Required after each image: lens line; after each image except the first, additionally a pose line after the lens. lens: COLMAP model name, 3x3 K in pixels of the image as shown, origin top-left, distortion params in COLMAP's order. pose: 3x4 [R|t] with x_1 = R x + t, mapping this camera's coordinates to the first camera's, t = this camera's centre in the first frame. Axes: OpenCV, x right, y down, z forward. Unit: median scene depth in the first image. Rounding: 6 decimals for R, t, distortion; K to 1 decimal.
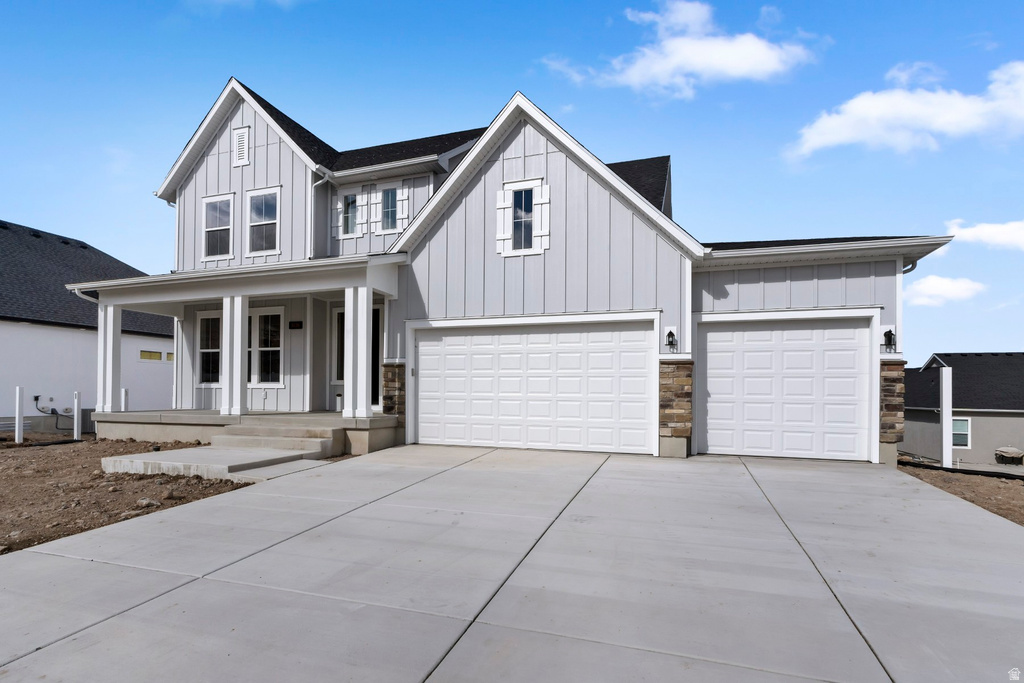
lens RADIAL K [[493.5, 0, 502.2], [0, 493.5, 336.7], [0, 0, 1]] dist [0.004176, 0.000184]
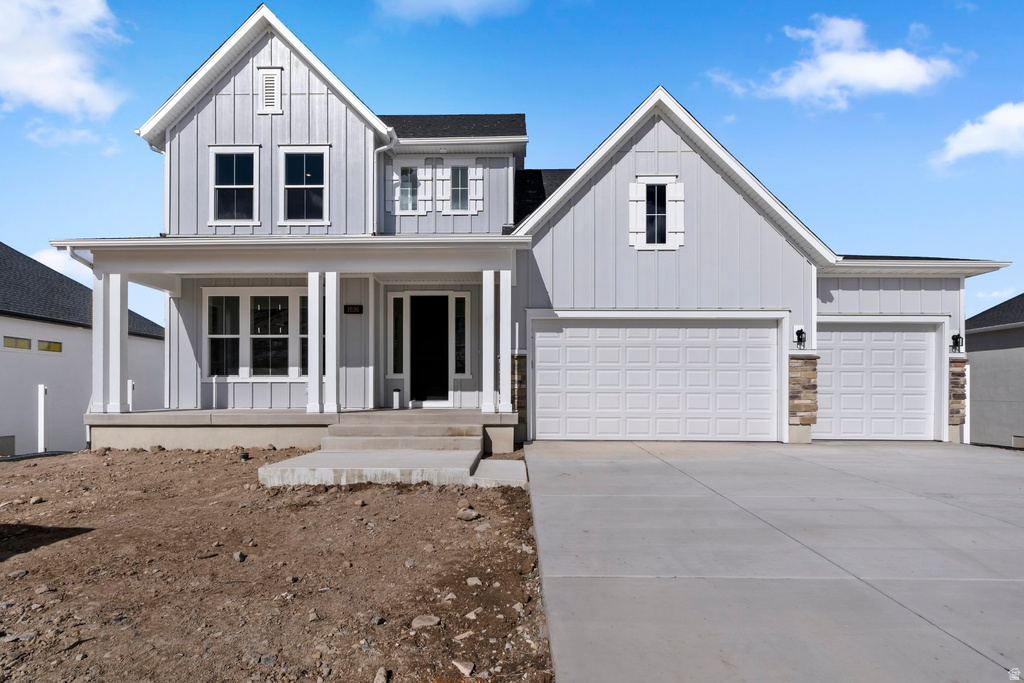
lens RADIAL K [[493.5, 0, 508.5], [0, 493.5, 344.5], [0, 0, 1]] dist [0.004176, 0.000184]
pose [[0.955453, 0.024145, 0.294154, -0.508292], [-0.029156, 0.999495, 0.012662, 0.023216], [-0.293699, -0.020674, 0.955674, 0.113373]]
